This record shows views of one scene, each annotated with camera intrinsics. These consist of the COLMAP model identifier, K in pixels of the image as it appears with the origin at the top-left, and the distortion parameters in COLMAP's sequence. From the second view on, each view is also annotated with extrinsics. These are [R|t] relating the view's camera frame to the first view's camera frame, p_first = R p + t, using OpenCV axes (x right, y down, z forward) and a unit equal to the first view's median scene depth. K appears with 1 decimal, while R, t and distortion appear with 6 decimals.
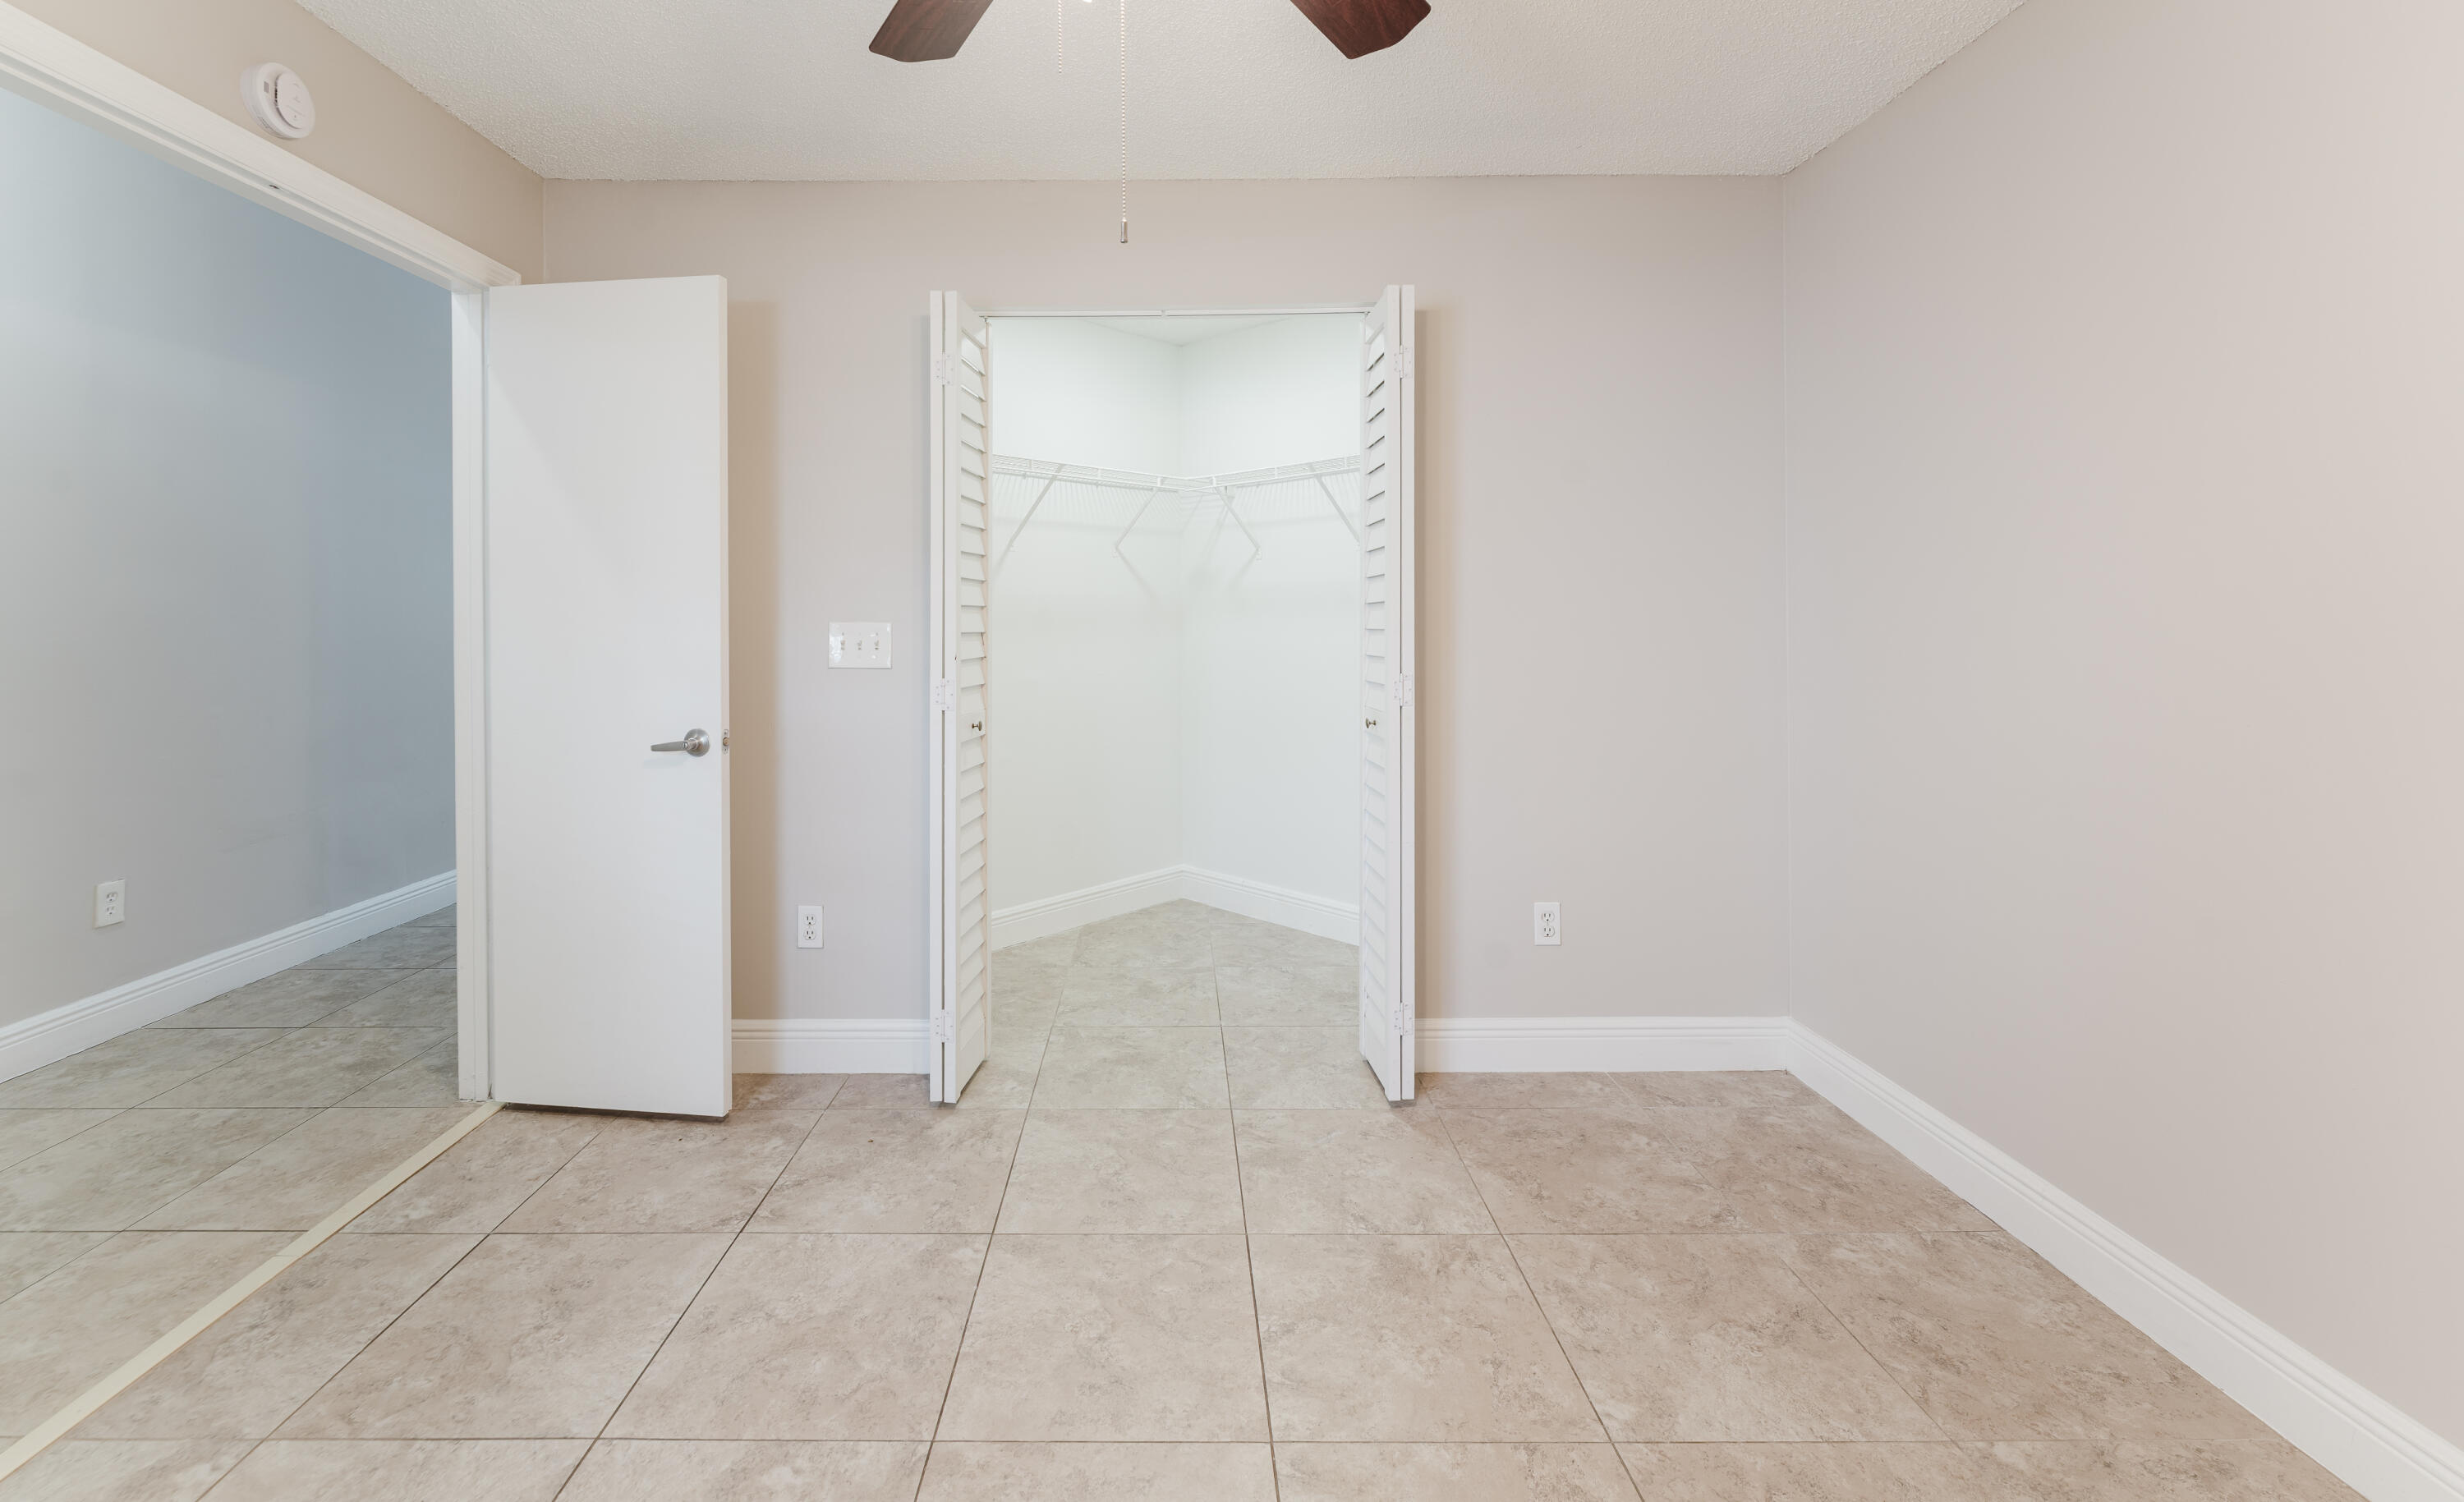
lens RADIAL K [[1013.1, 0, 1153.7], [0, 1013.1, 621.9], [0, 0, 1]] dist [-0.003486, -0.000092]
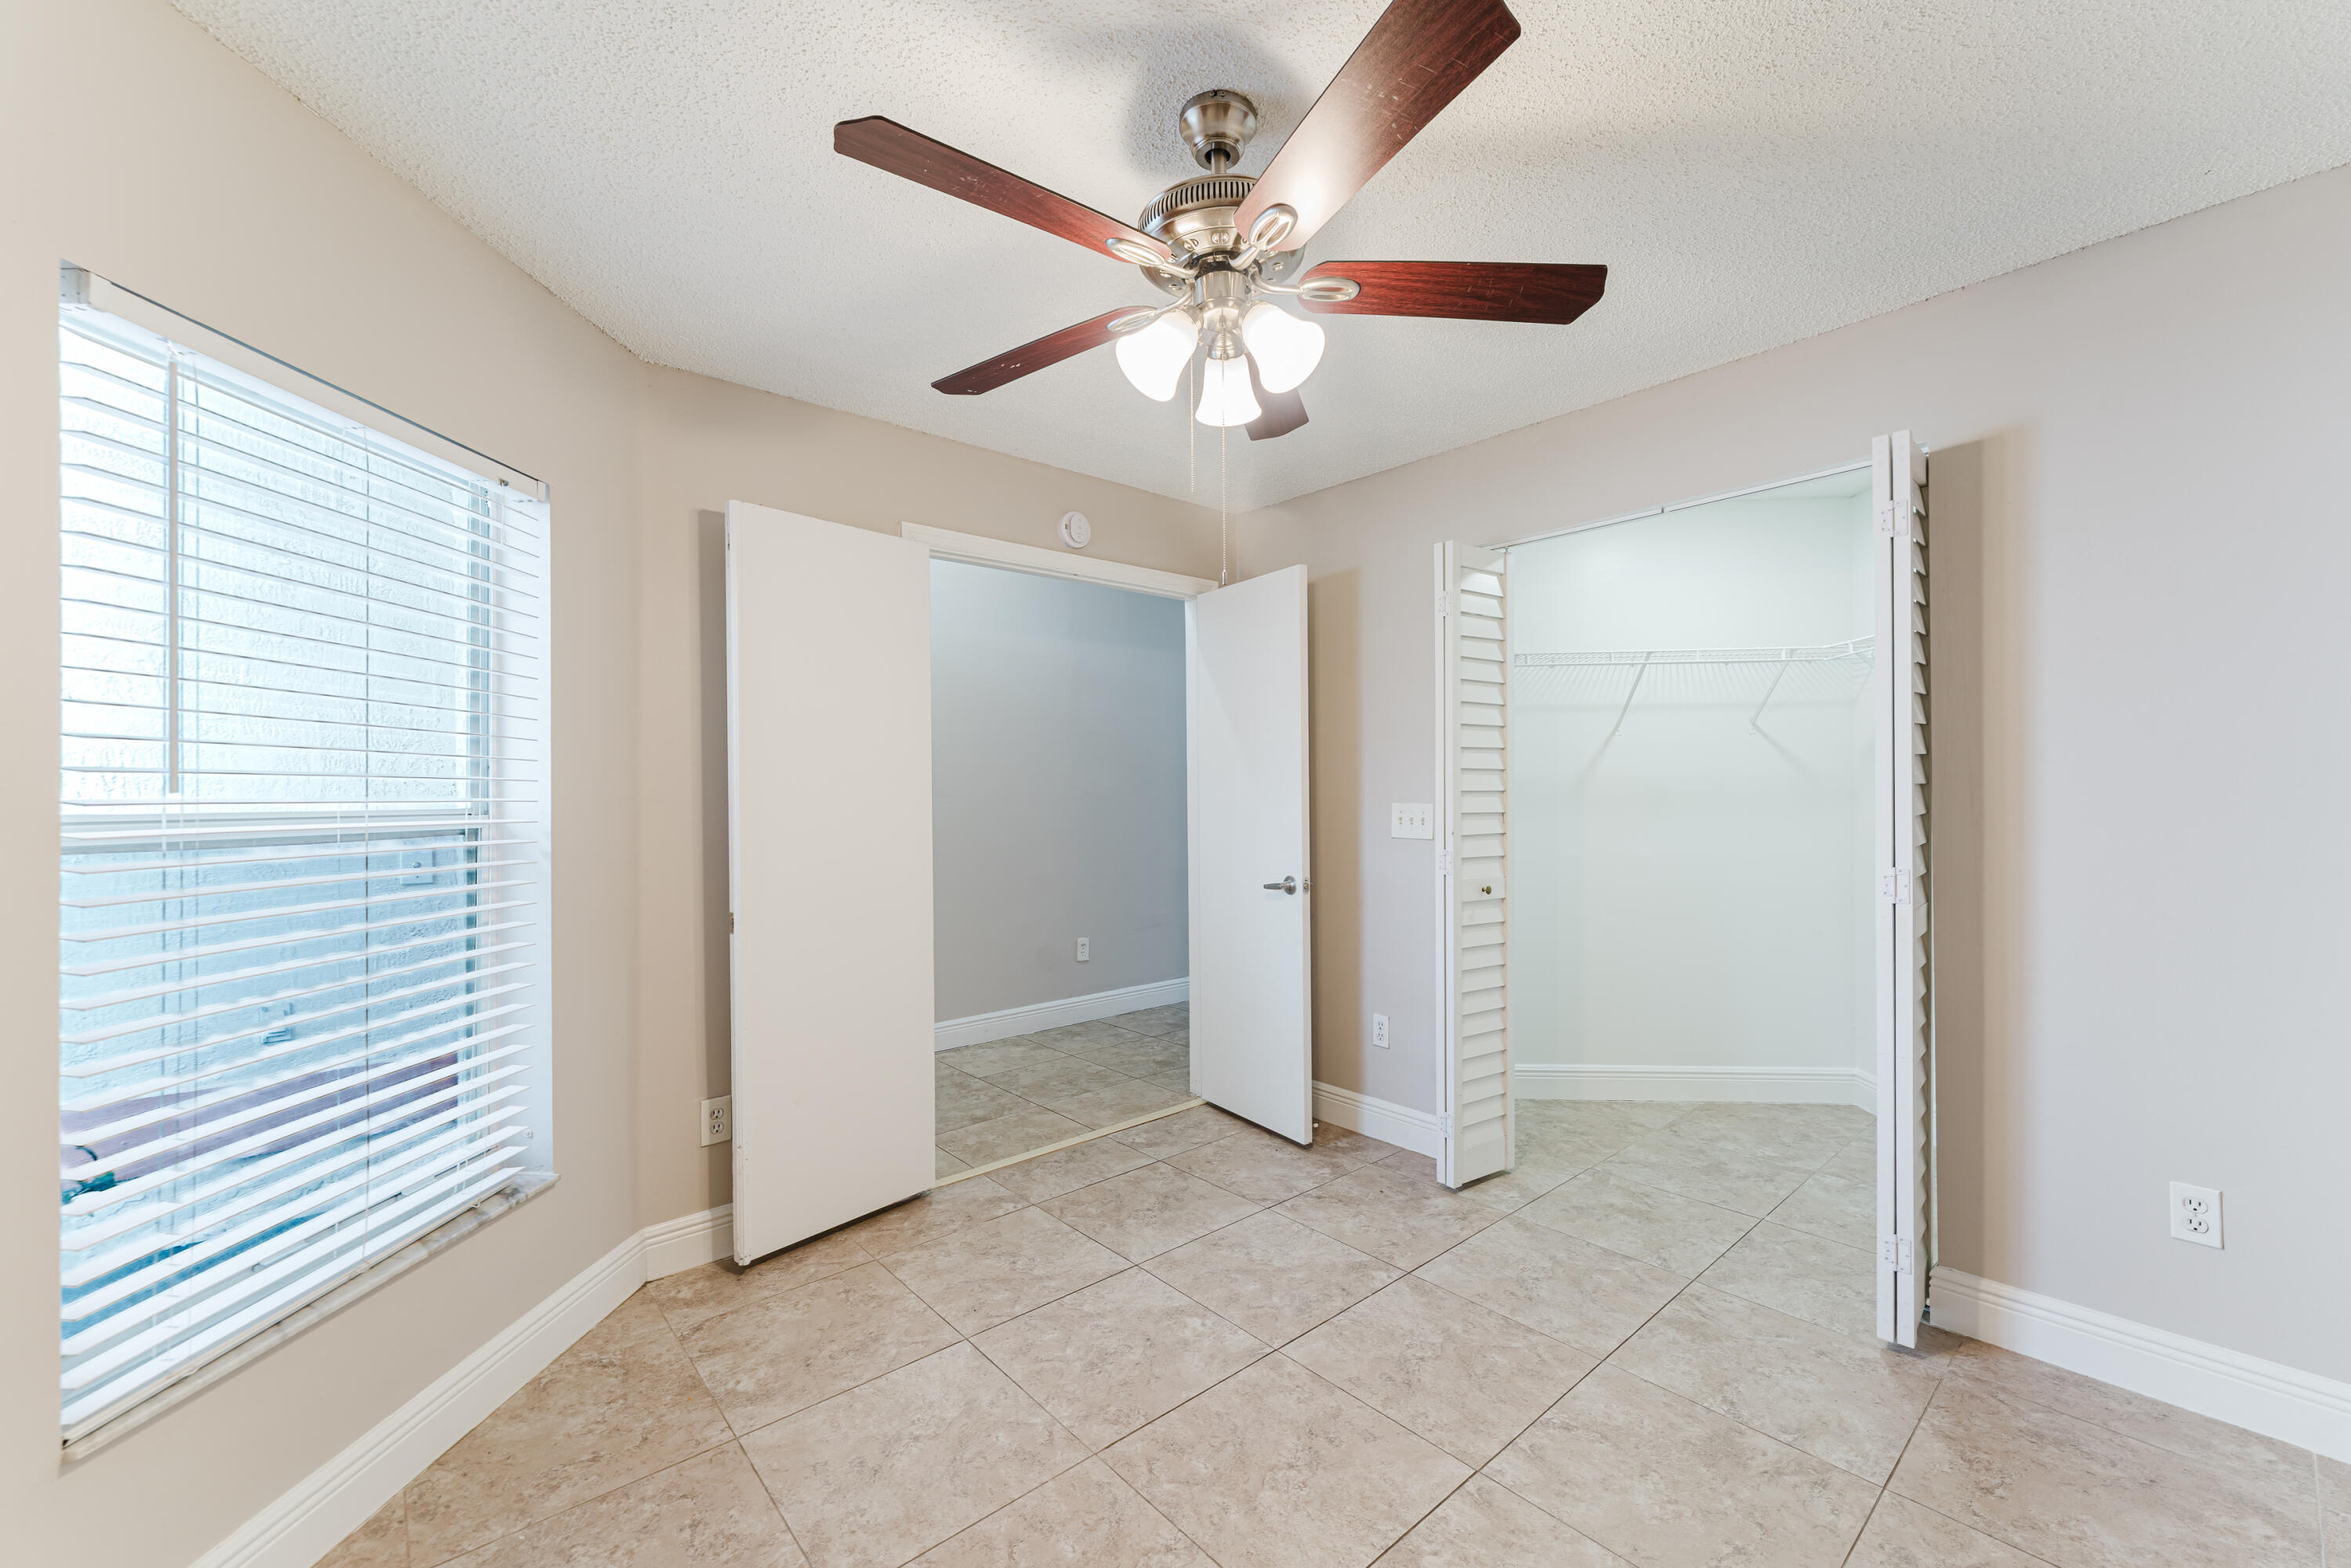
lens RADIAL K [[943.3, 0, 1173.0], [0, 943.3, 795.3], [0, 0, 1]] dist [-0.002014, -0.000123]
pose [[0.659838, 0.003227, -0.751401, 0.457334], [0.001332, 0.999984, 0.005465, -0.018568], [0.751407, -0.004607, 0.659823, -0.029056]]
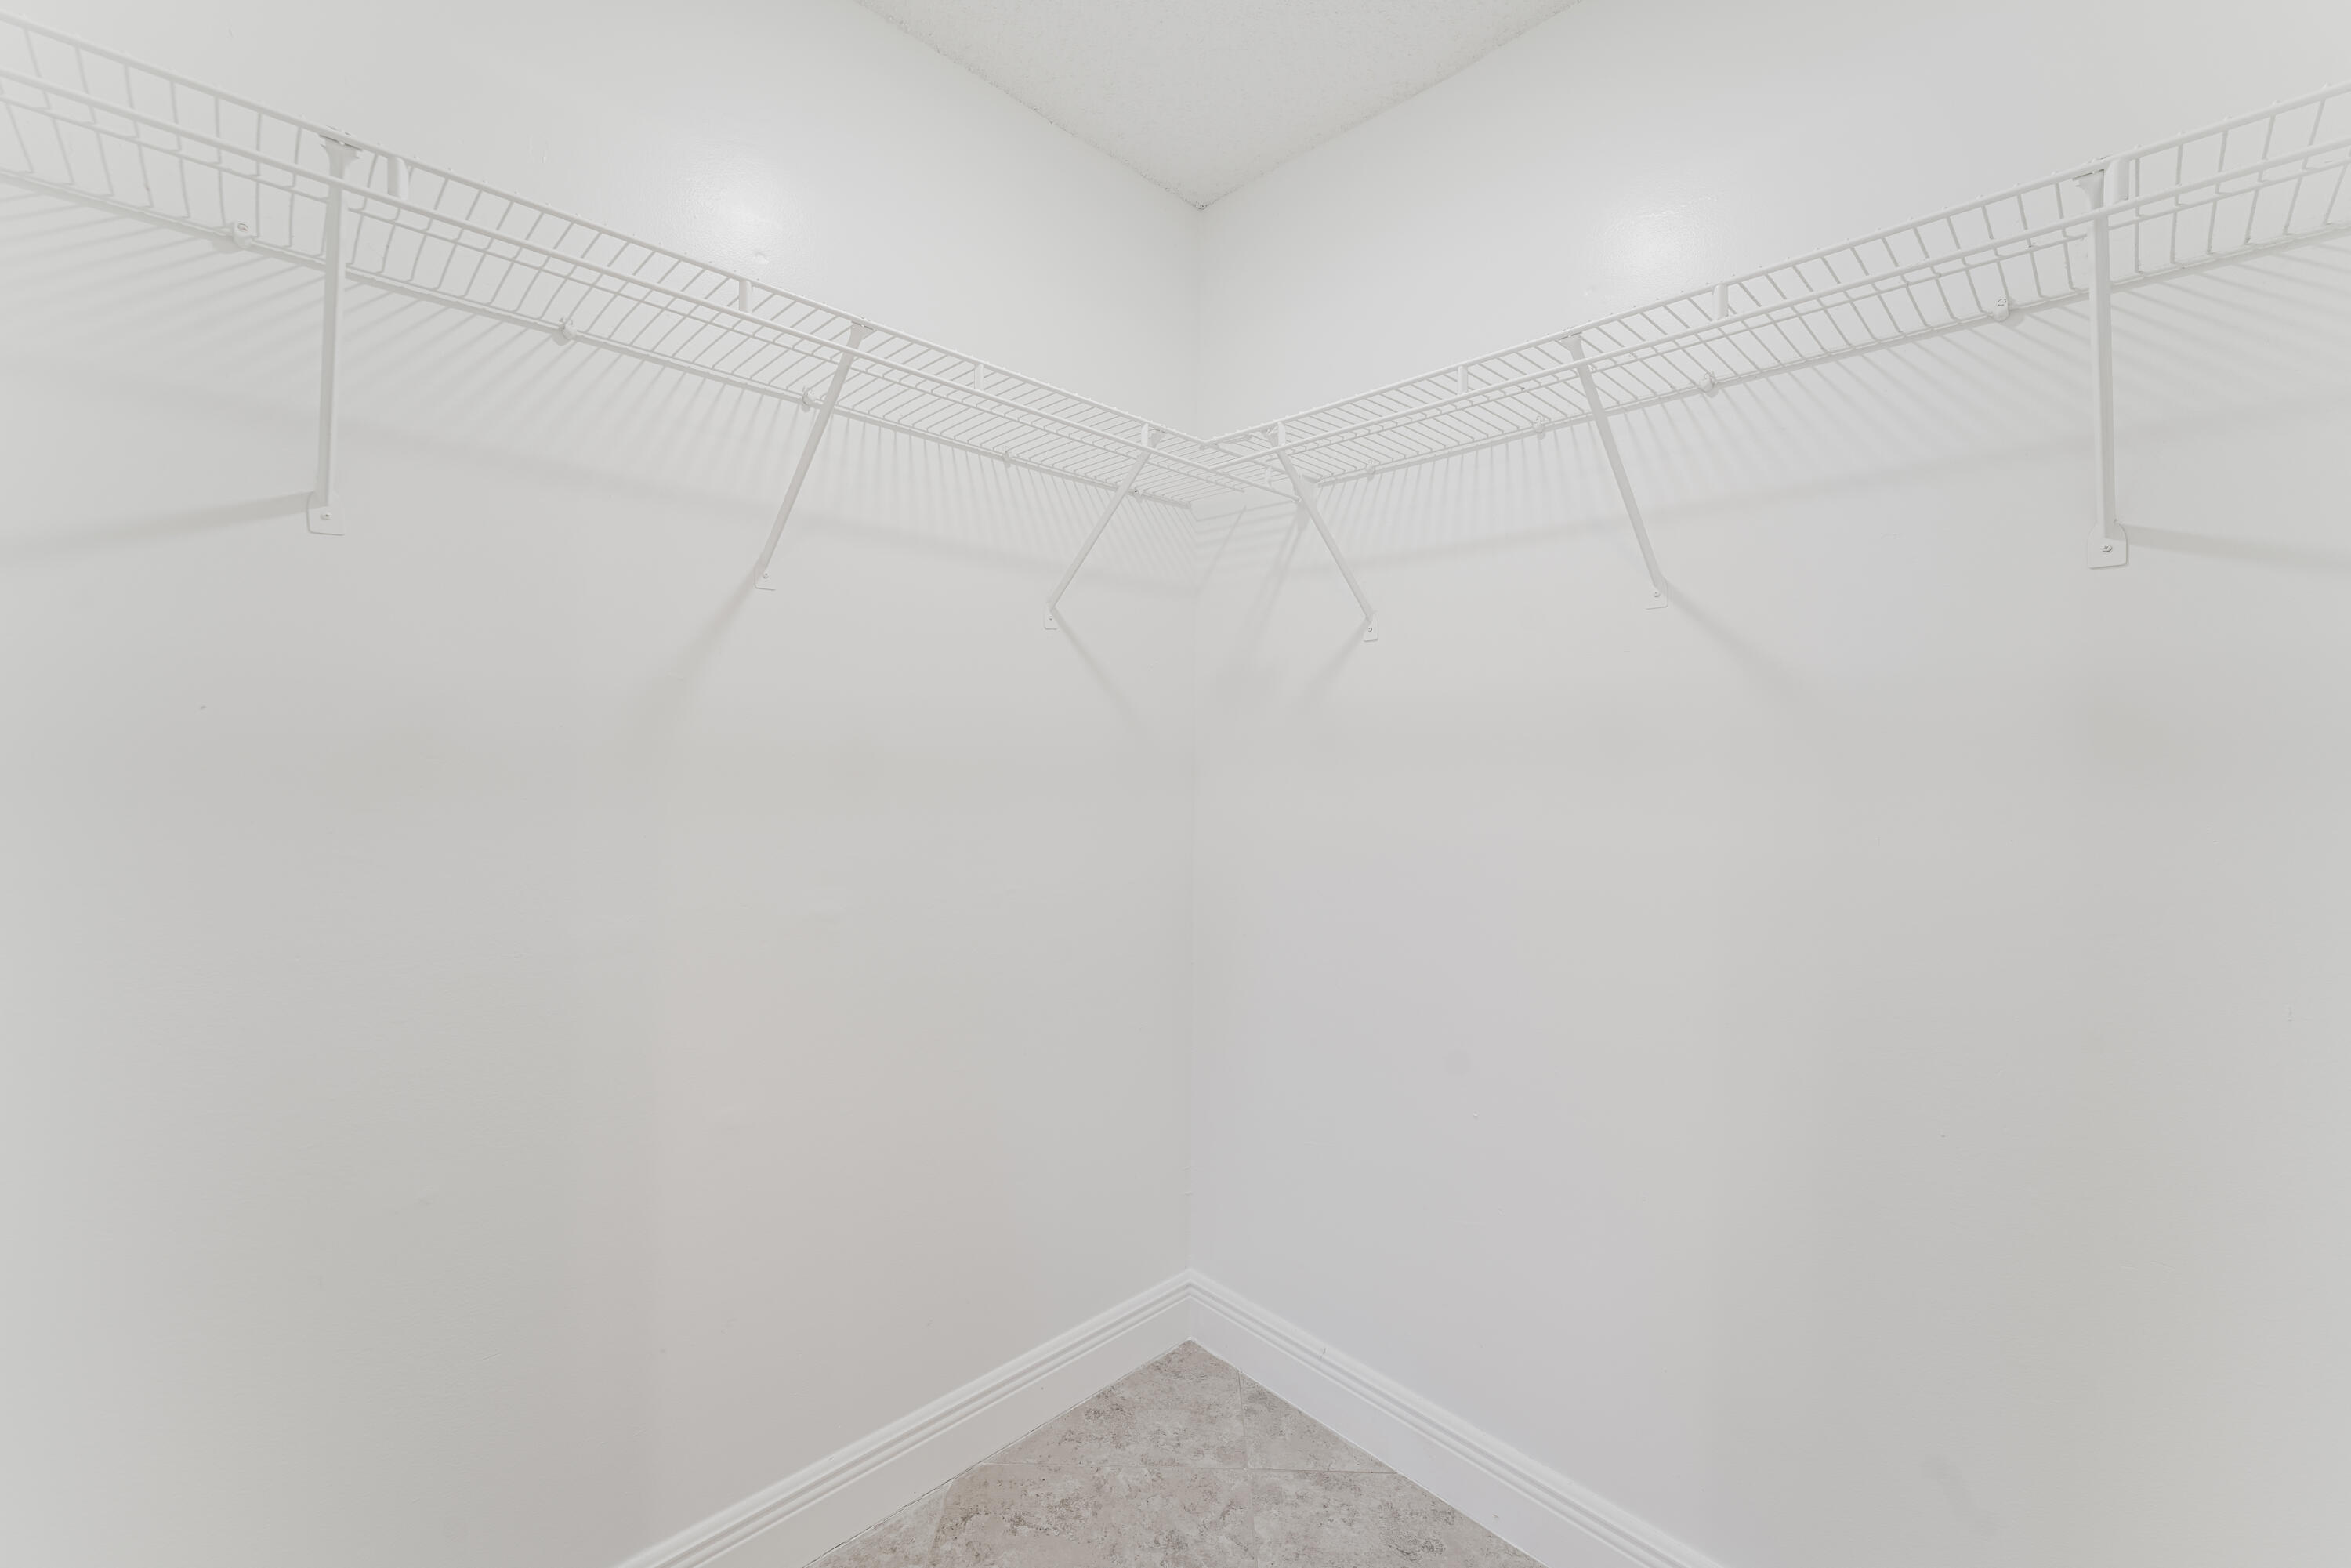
lens RADIAL K [[943.3, 0, 1173.0], [0, 943.3, 795.3], [0, 0, 1]] dist [-0.002014, -0.000123]
pose [[0.999841, 0.017501, 0.003307, 0.026525], [-0.017544, 0.999754, 0.013589, 0.003542], [-0.003069, -0.013645, 0.999902, 0.961294]]
